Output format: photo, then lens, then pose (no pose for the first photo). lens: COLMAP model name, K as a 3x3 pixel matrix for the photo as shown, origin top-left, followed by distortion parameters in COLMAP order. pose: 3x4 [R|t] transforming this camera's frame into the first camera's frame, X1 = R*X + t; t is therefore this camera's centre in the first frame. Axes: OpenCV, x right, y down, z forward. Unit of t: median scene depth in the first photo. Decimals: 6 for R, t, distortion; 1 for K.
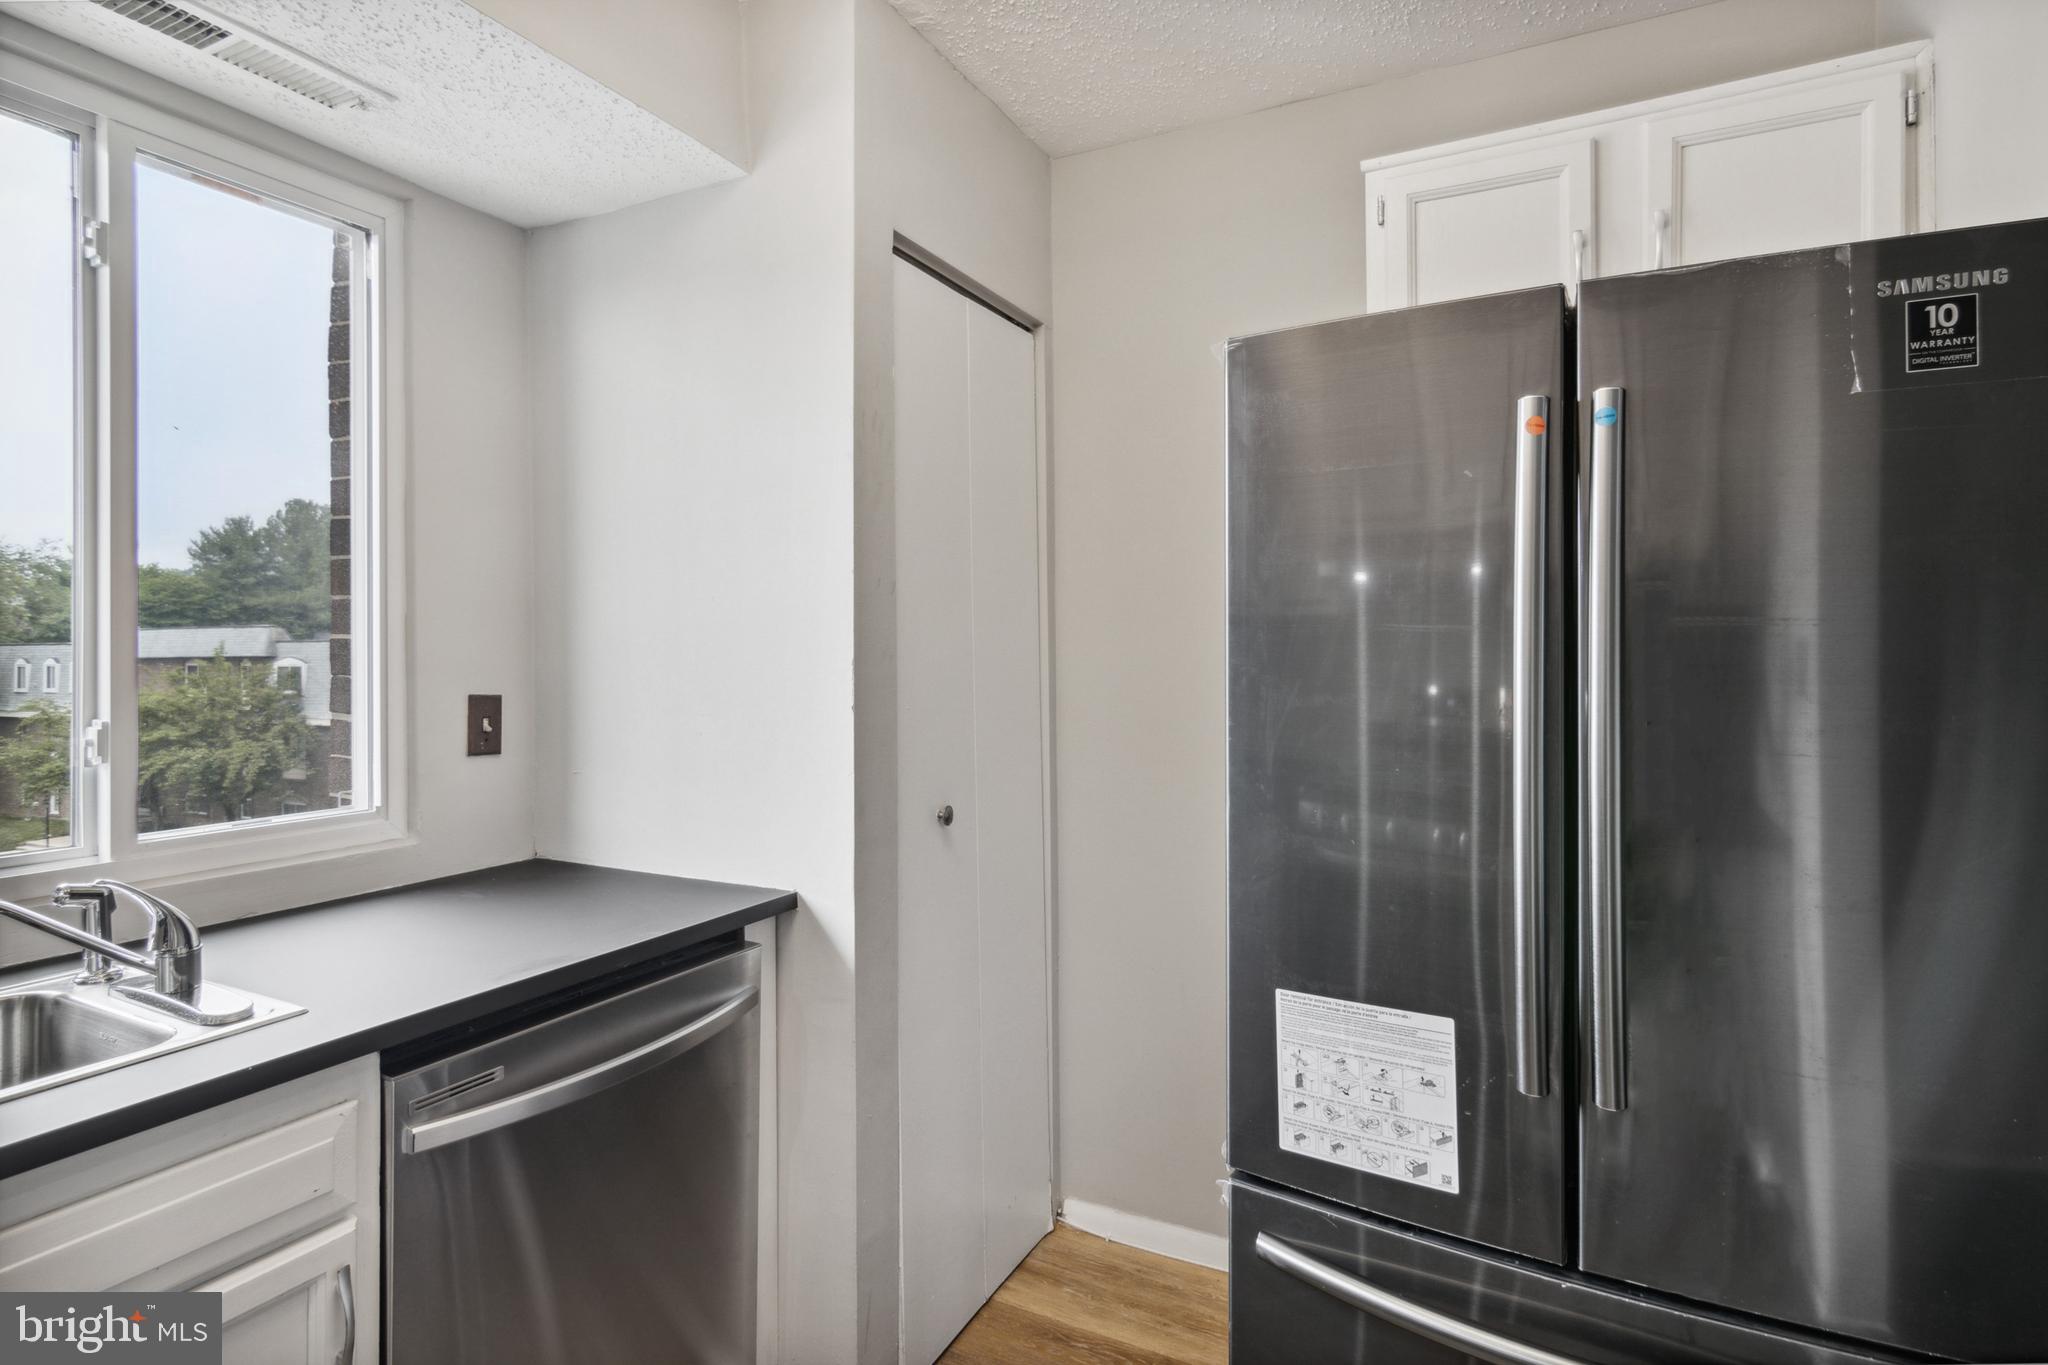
lens RADIAL K [[1053.9, 0, 1003.1], [0, 1053.9, 651.1], [0, 0, 1]] dist [0.001438, -0.000870]
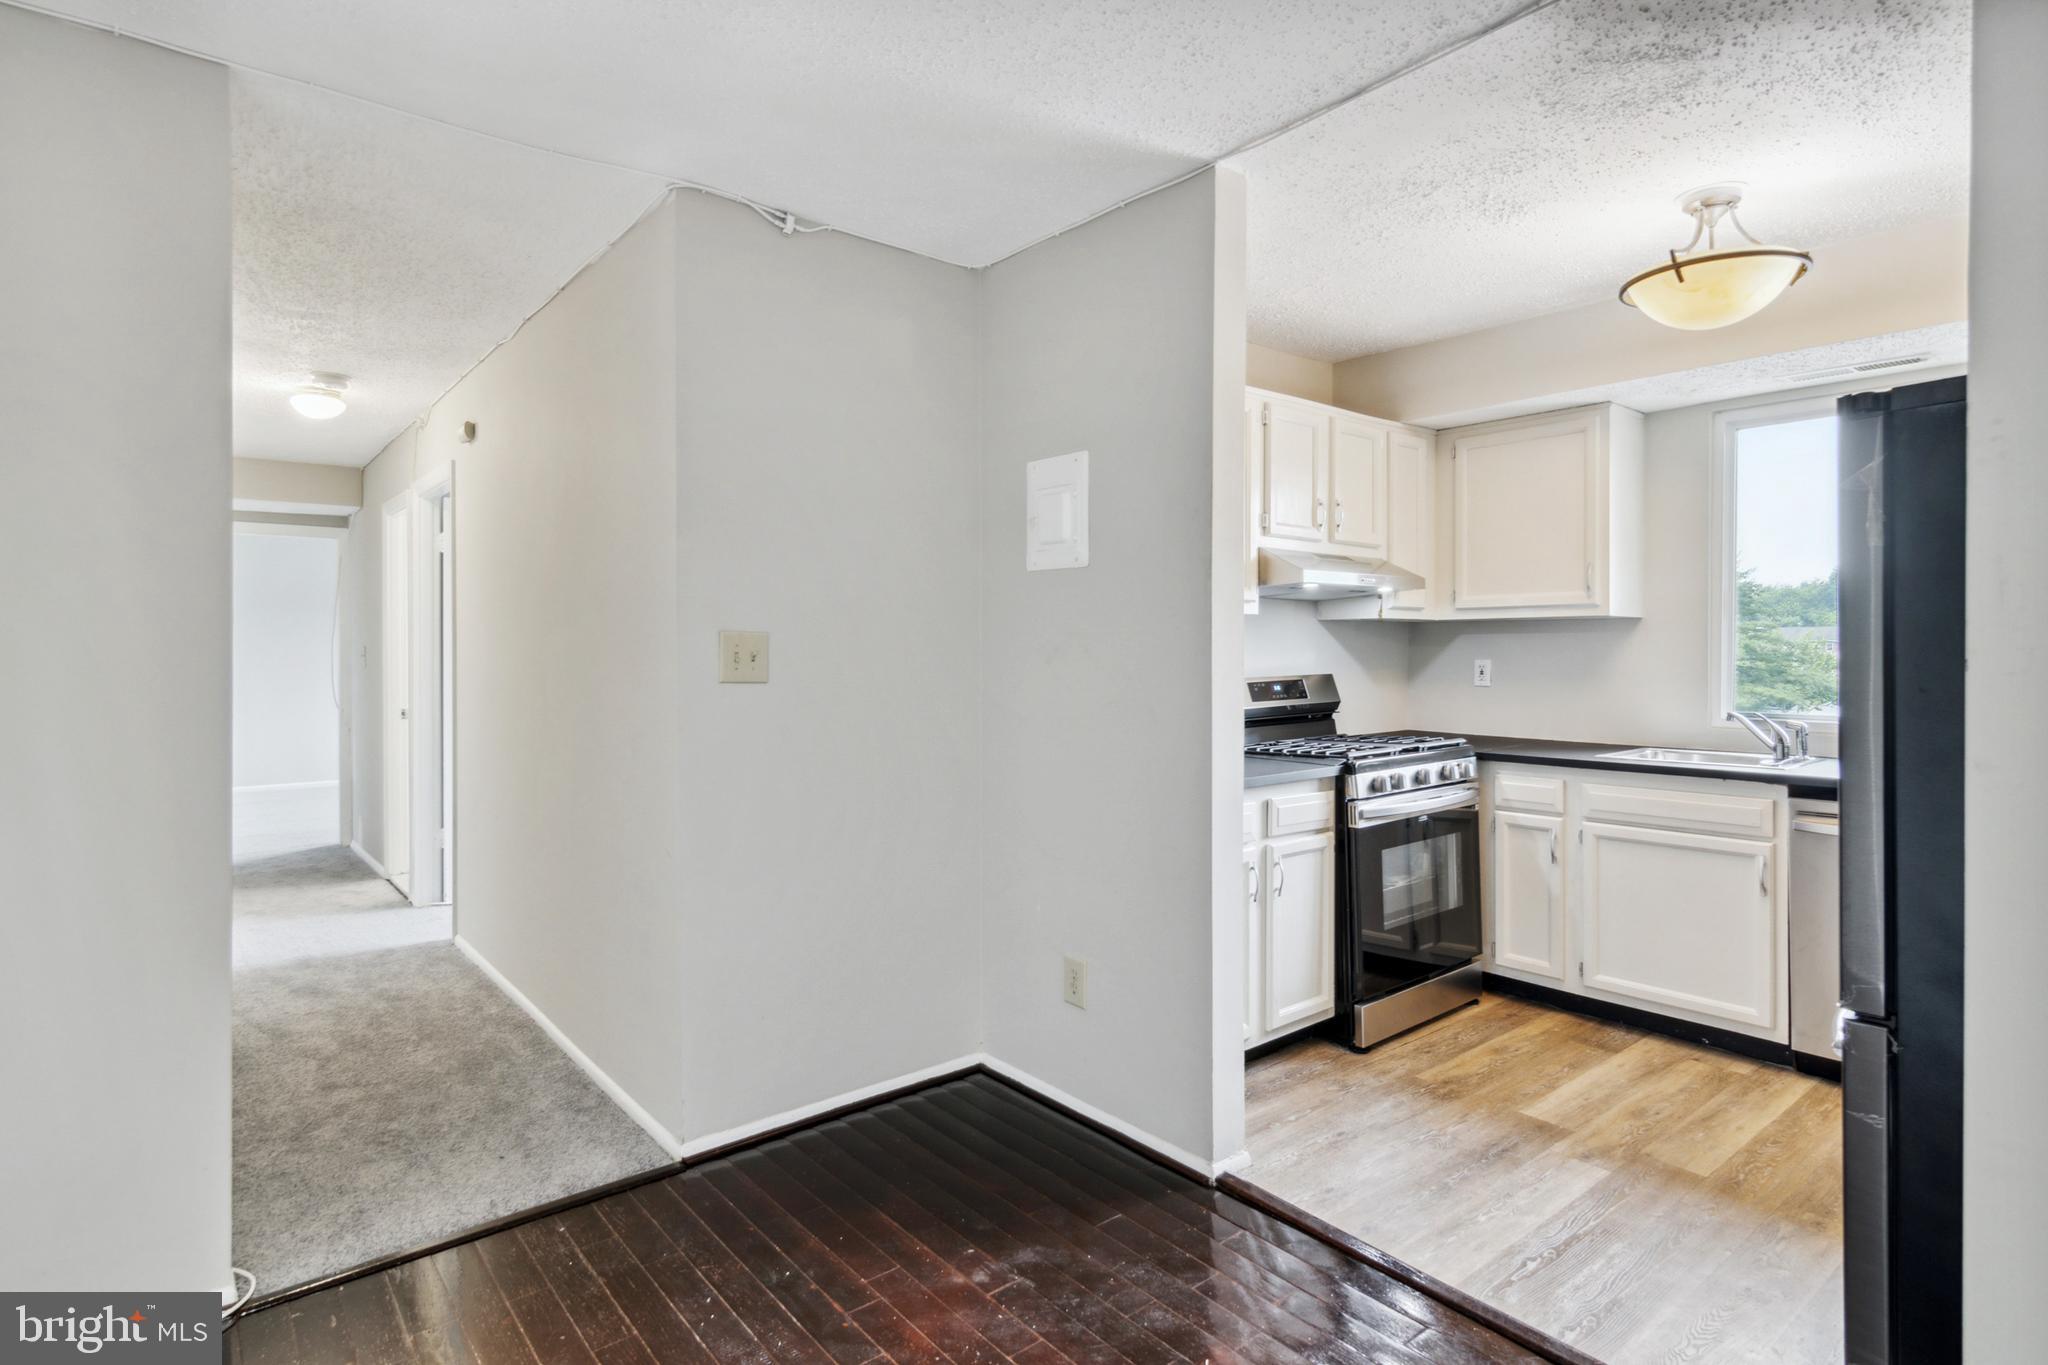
lens RADIAL K [[1053.9, 0, 1020.5], [0, 1053.9, 659.1], [0, 0, 1]] dist [0.001438, -0.000870]
pose [[-0.391855, 0.012928, -0.919936, 1.760980], [0.003558, 0.999915, 0.012537, 0.017684], [0.920020, 0.001640, -0.391868, 0.191864]]
